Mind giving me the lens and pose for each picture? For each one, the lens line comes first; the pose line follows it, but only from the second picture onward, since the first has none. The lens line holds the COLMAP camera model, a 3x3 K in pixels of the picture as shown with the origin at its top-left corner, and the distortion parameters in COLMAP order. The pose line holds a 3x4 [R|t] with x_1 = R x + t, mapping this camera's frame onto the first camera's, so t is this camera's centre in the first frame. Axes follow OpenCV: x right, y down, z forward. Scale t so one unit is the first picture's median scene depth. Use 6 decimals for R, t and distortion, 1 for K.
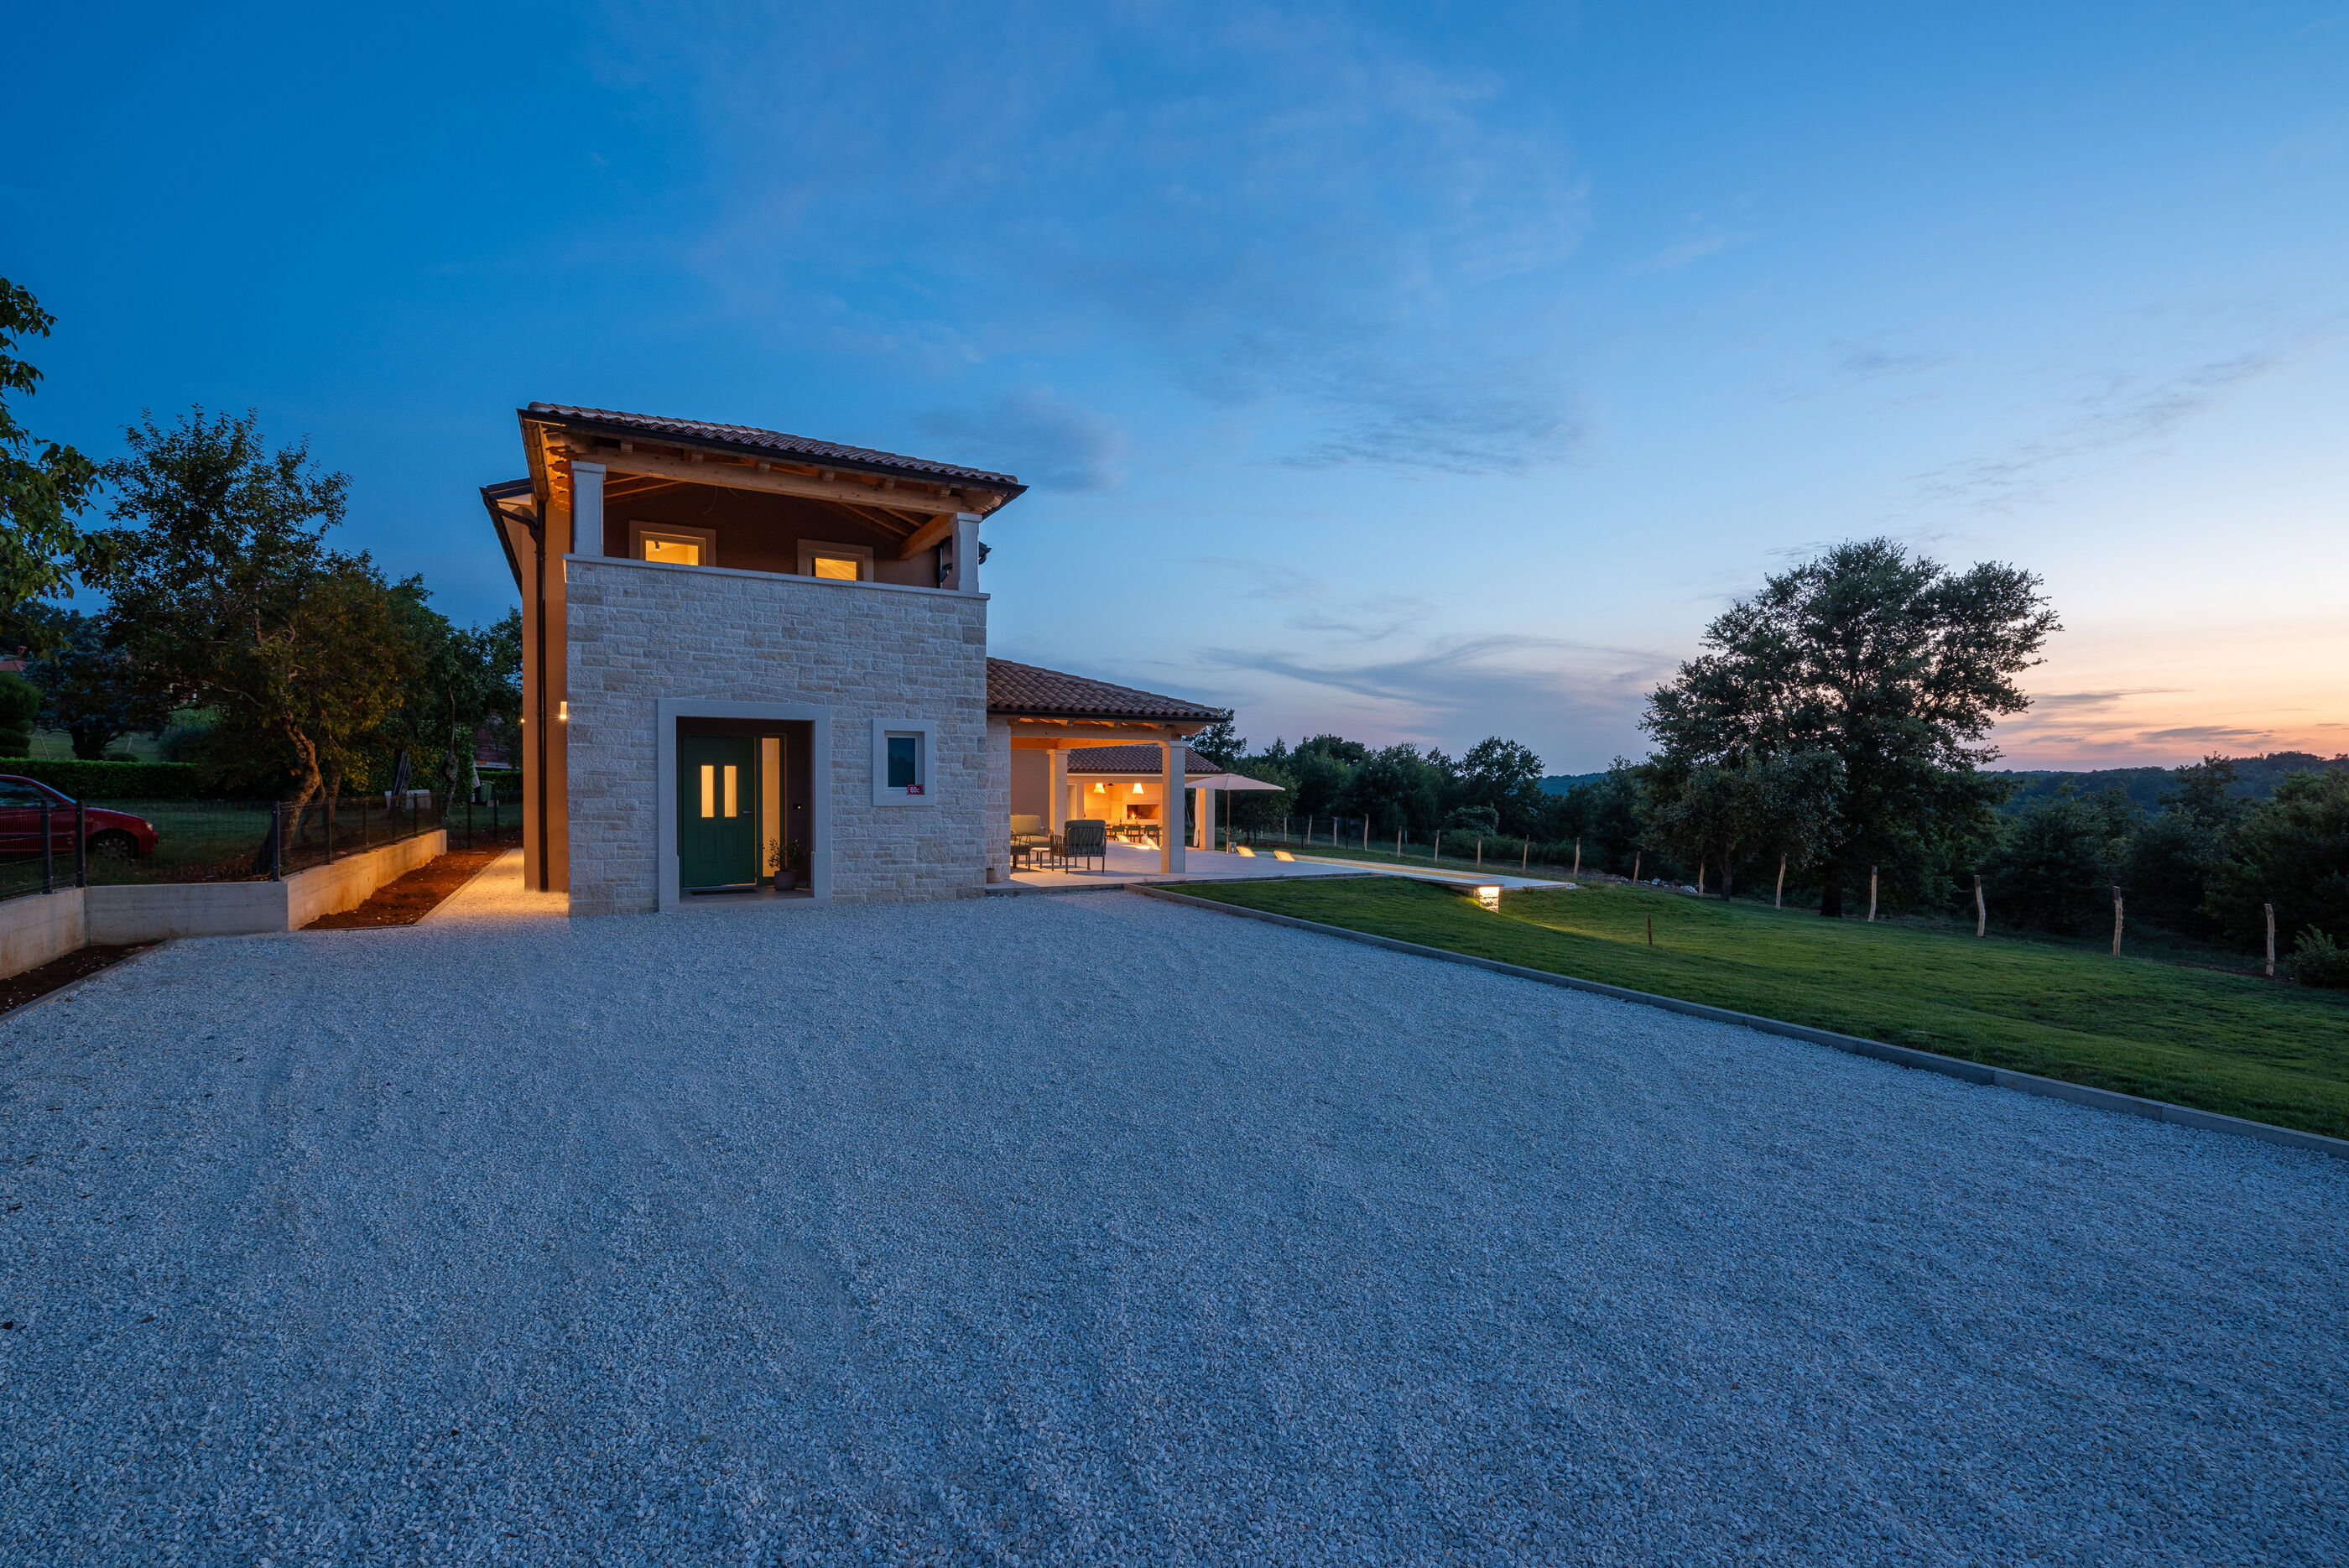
lens RADIAL K [[1043.4, 0, 1174.7], [0, 1043.4, 798.8], [0, 0, 1]] dist [0.001732, -0.012814]
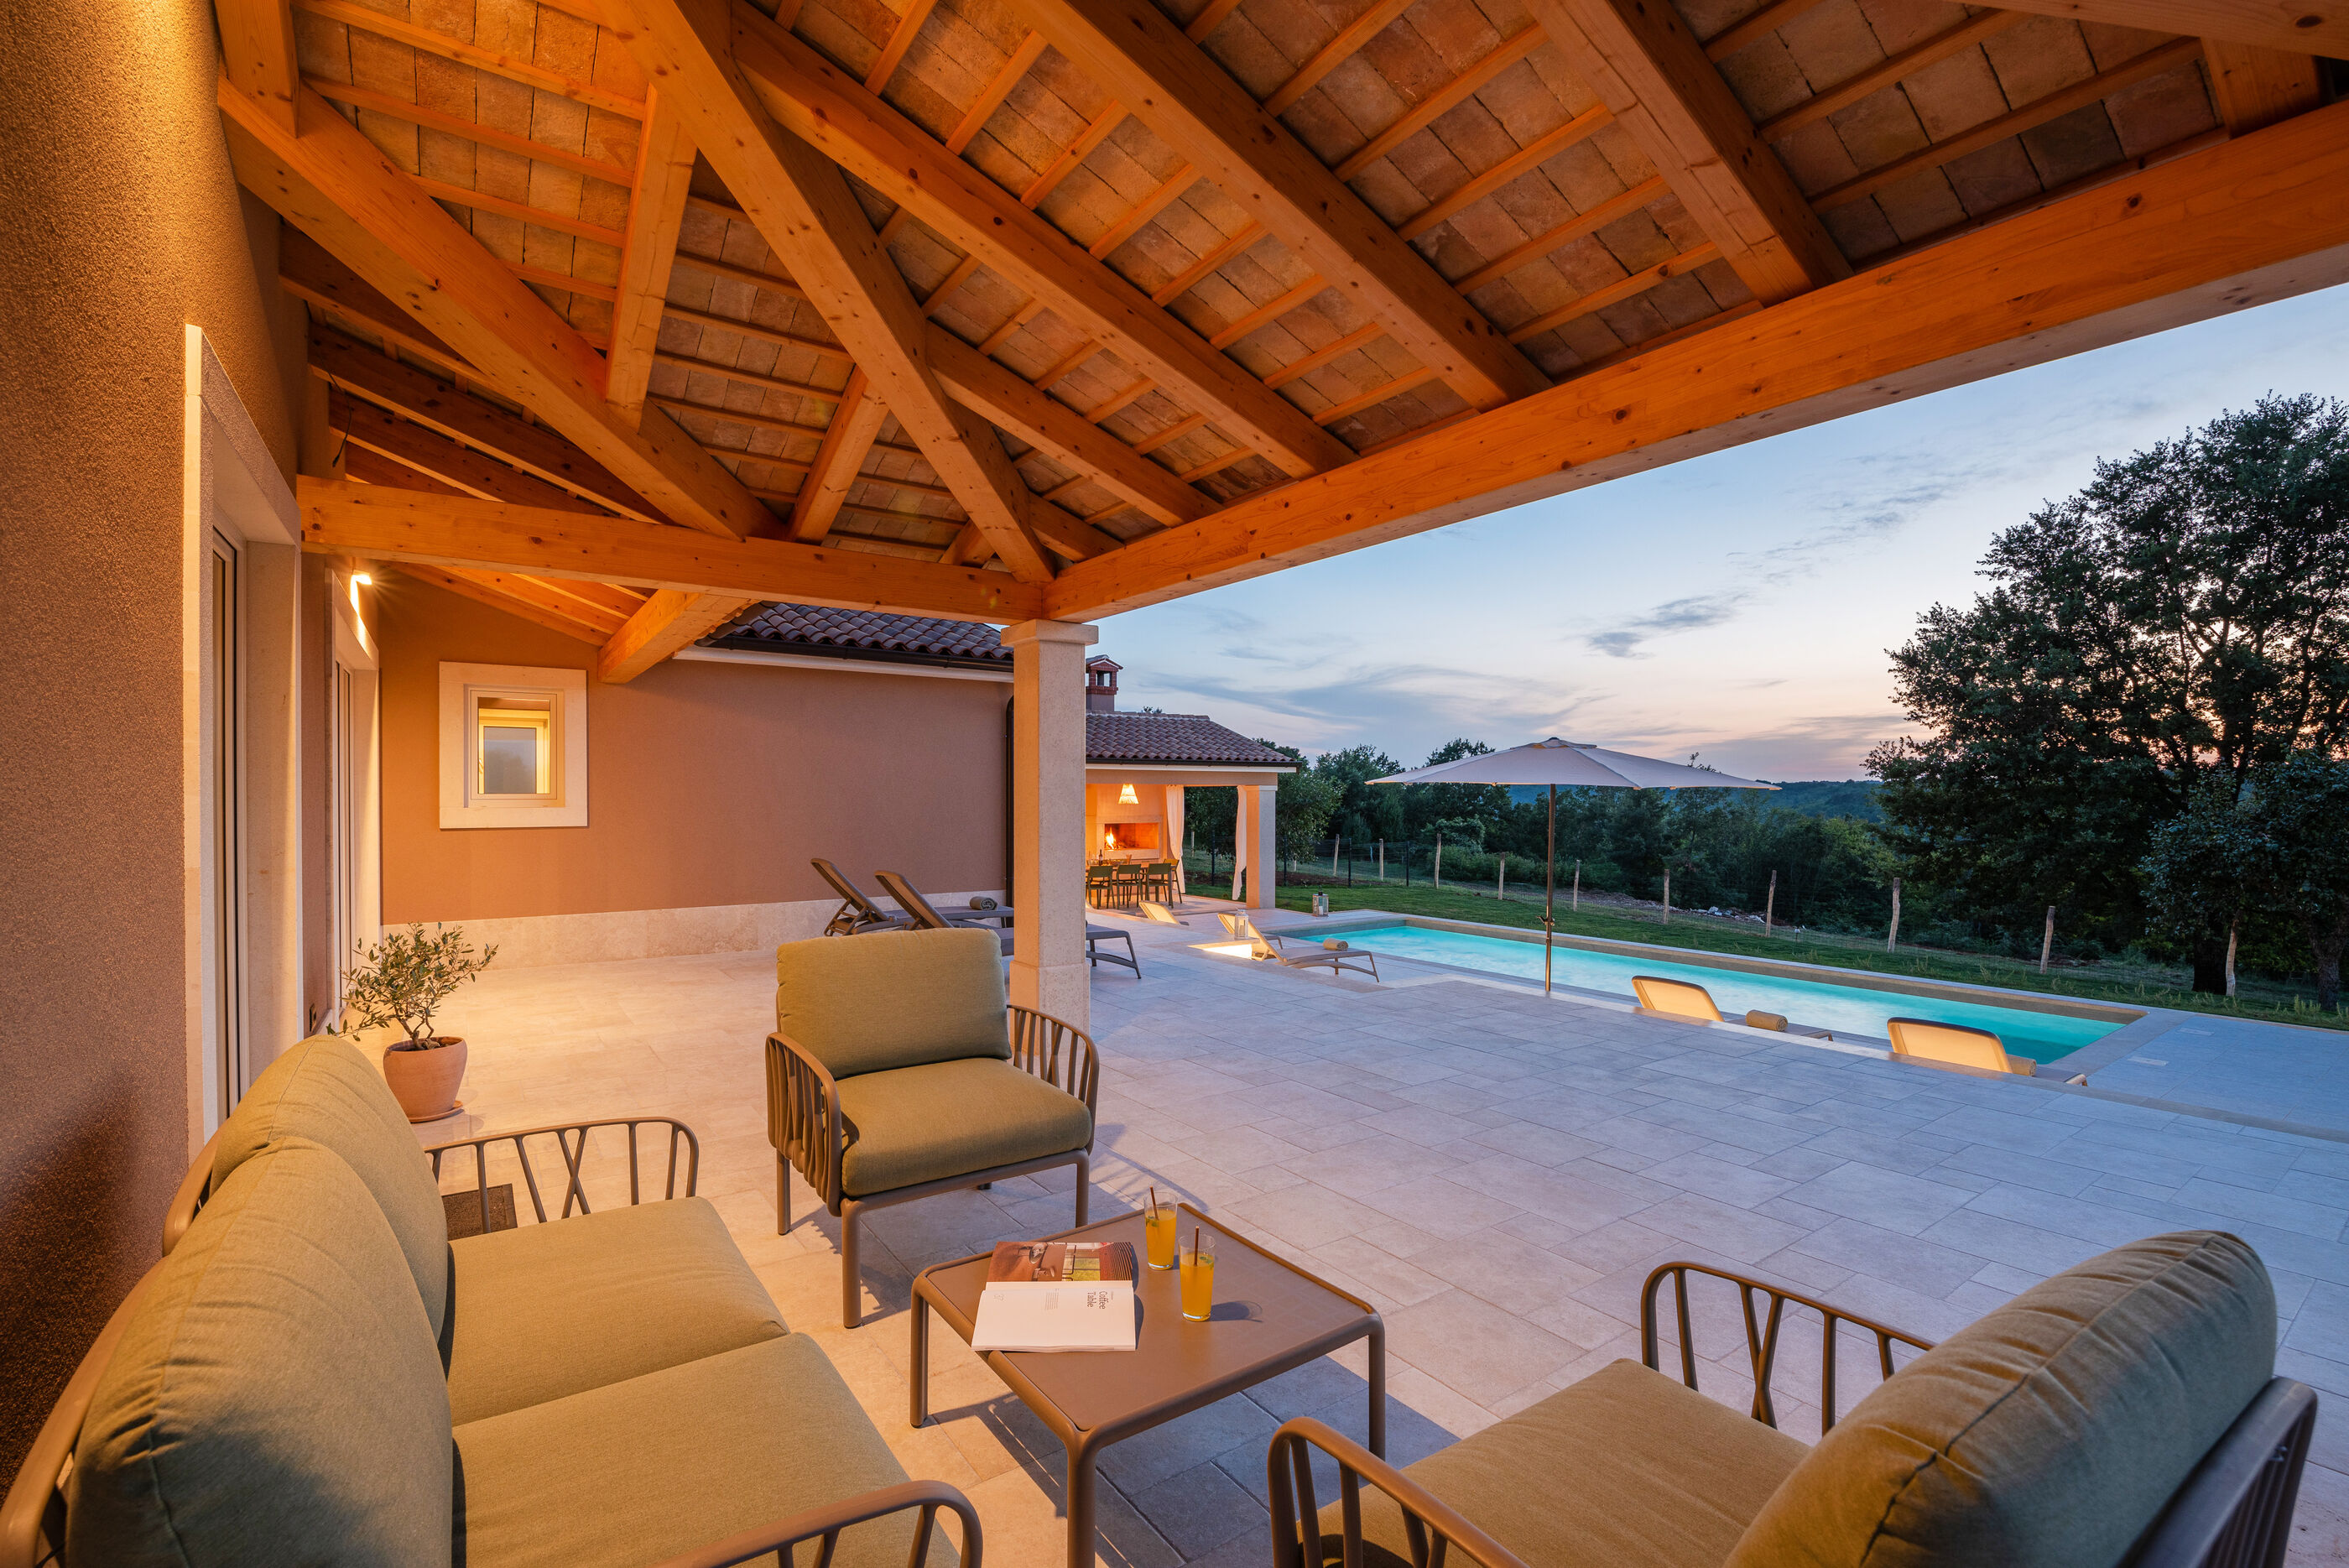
lens RADIAL K [[1016.9, 0, 1172.6], [0, 1016.9, 795.3], [0, 0, 1]] dist [-0.001604, -0.010738]
pose [[0.994890, -0.002087, 0.100947, -0.060867], [0.003477, 0.999902, -0.013597, -0.001907], [-0.100909, 0.013878, 0.994799, 0.431155]]
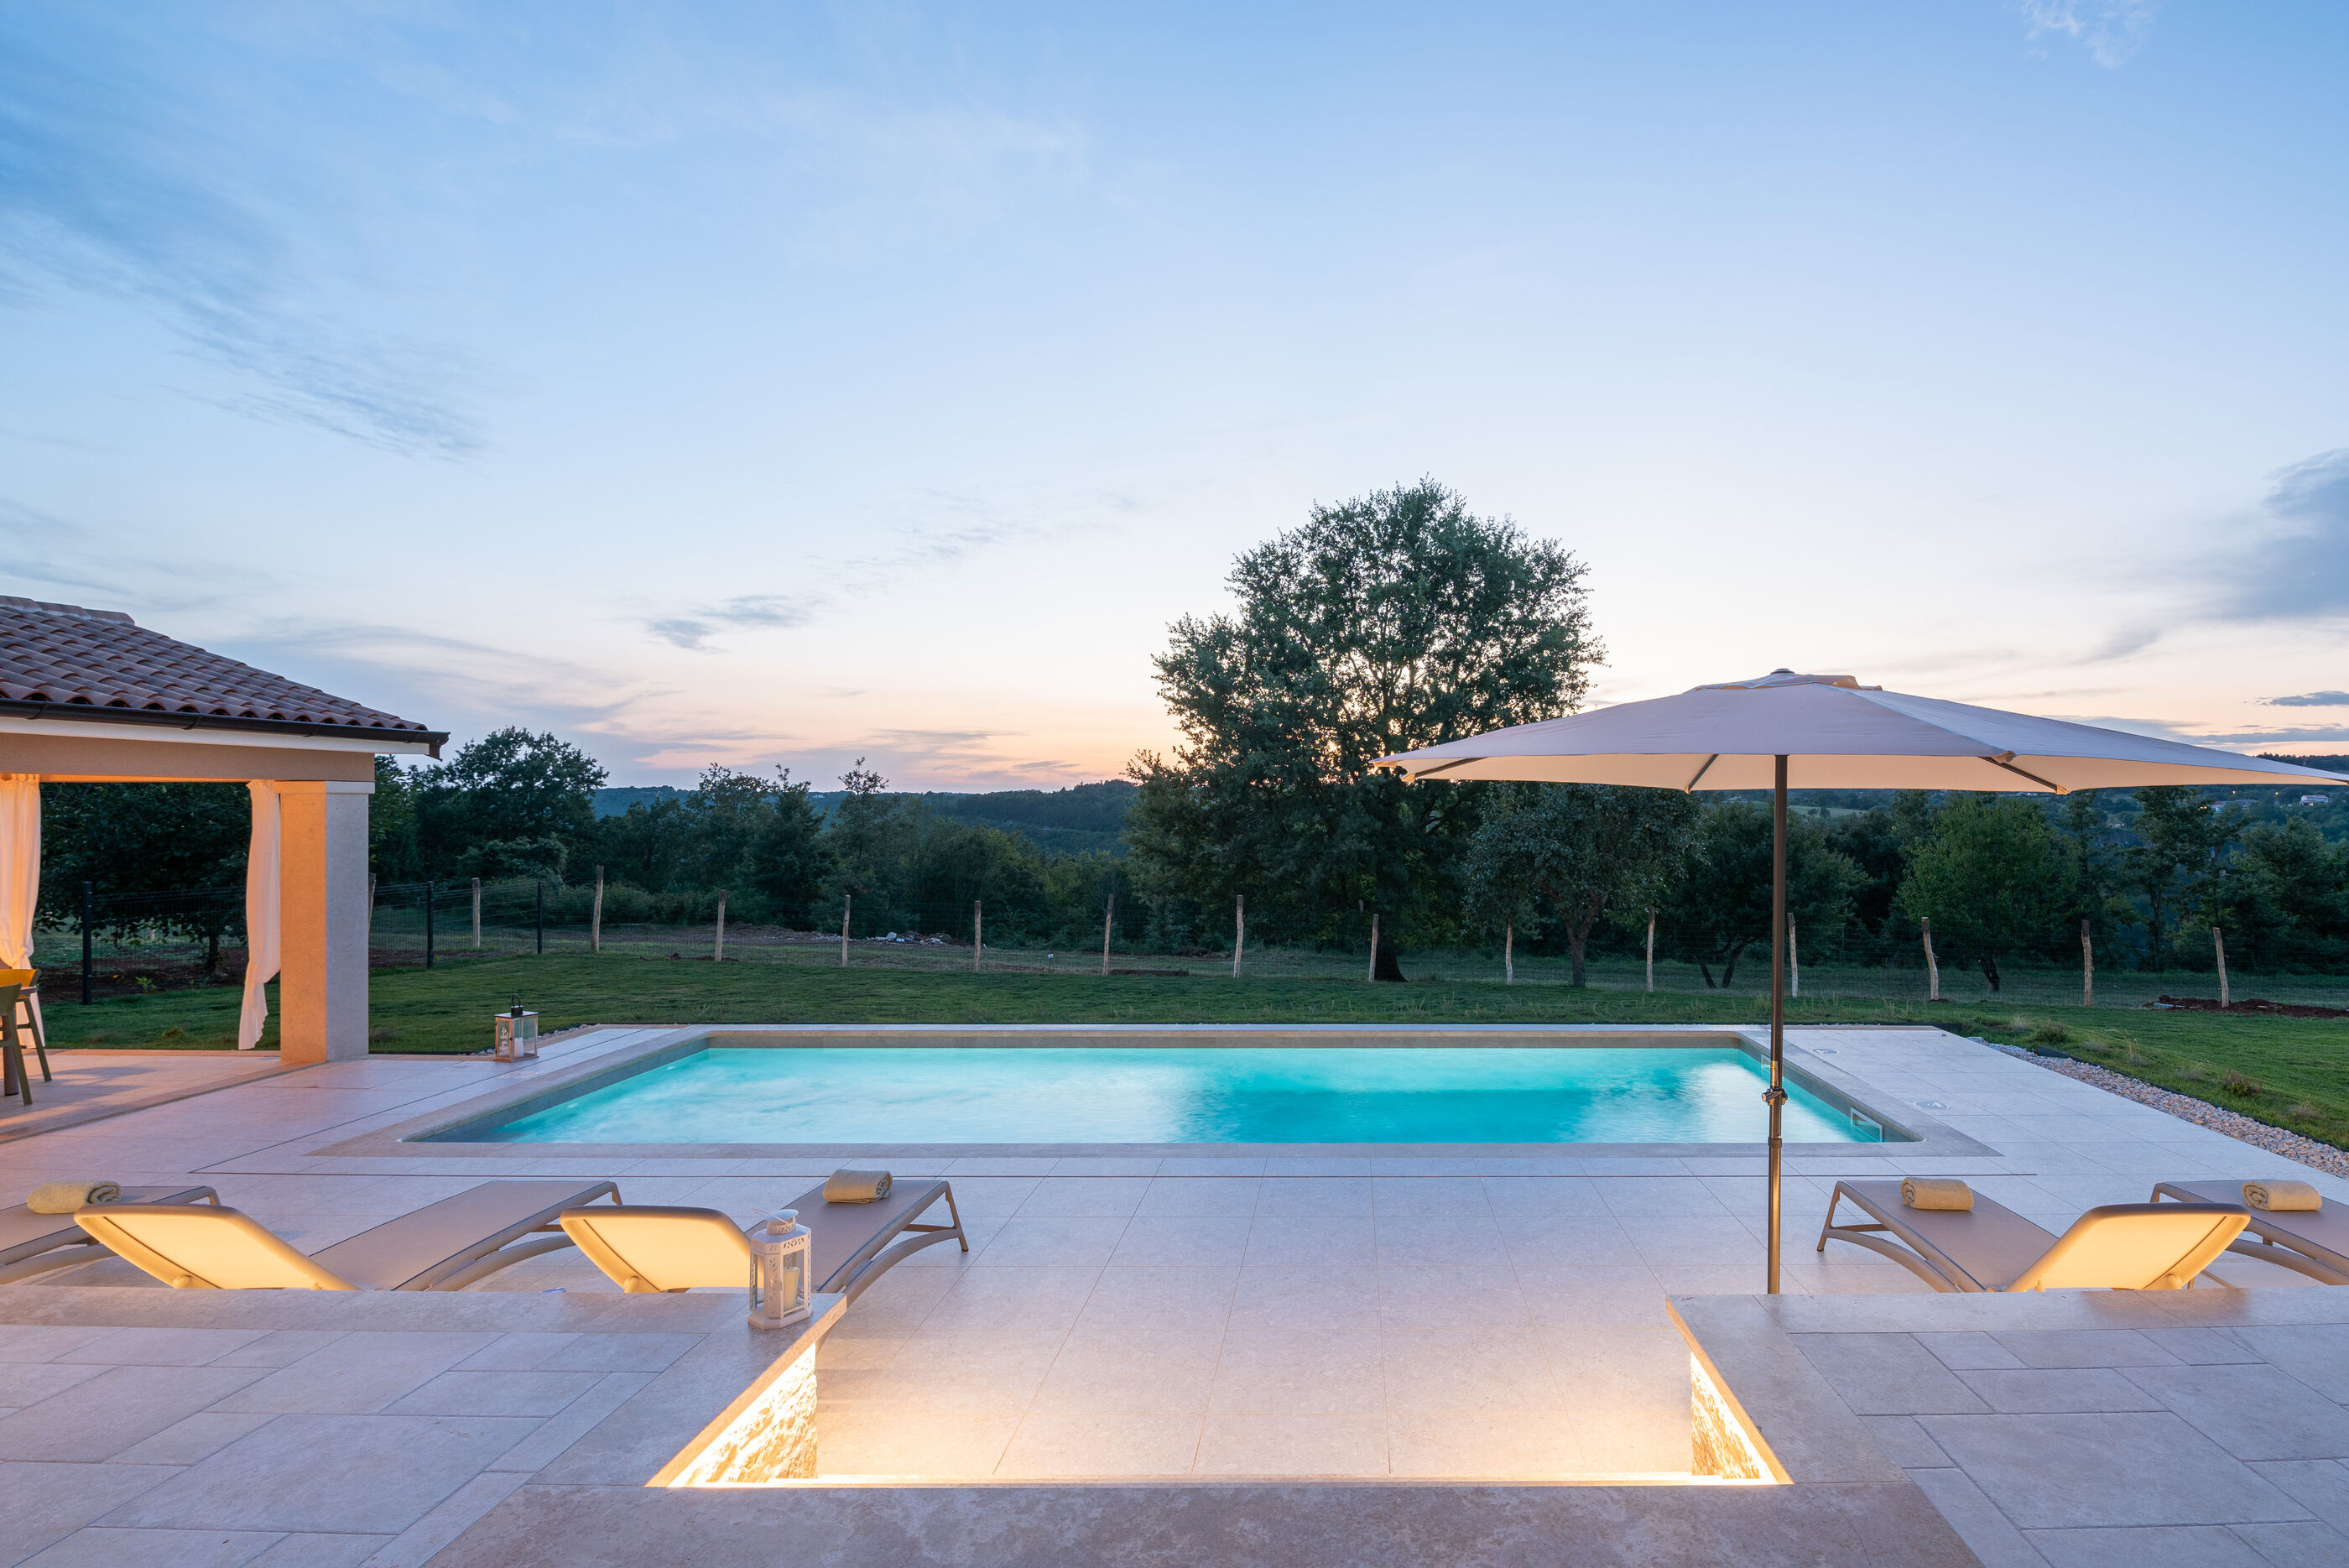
lens RADIAL K [[1077.6, 0, 1334.4], [0, 1077.6, 781.9], [0, 0, 1]] dist [0.003307, -0.011485]
pose [[0.484369, 0.019148, 0.874654, -0.065445], [0.012013, 0.999521, -0.028534, -0.003542], [-0.874782, 0.024328, 0.483906, 0.629440]]
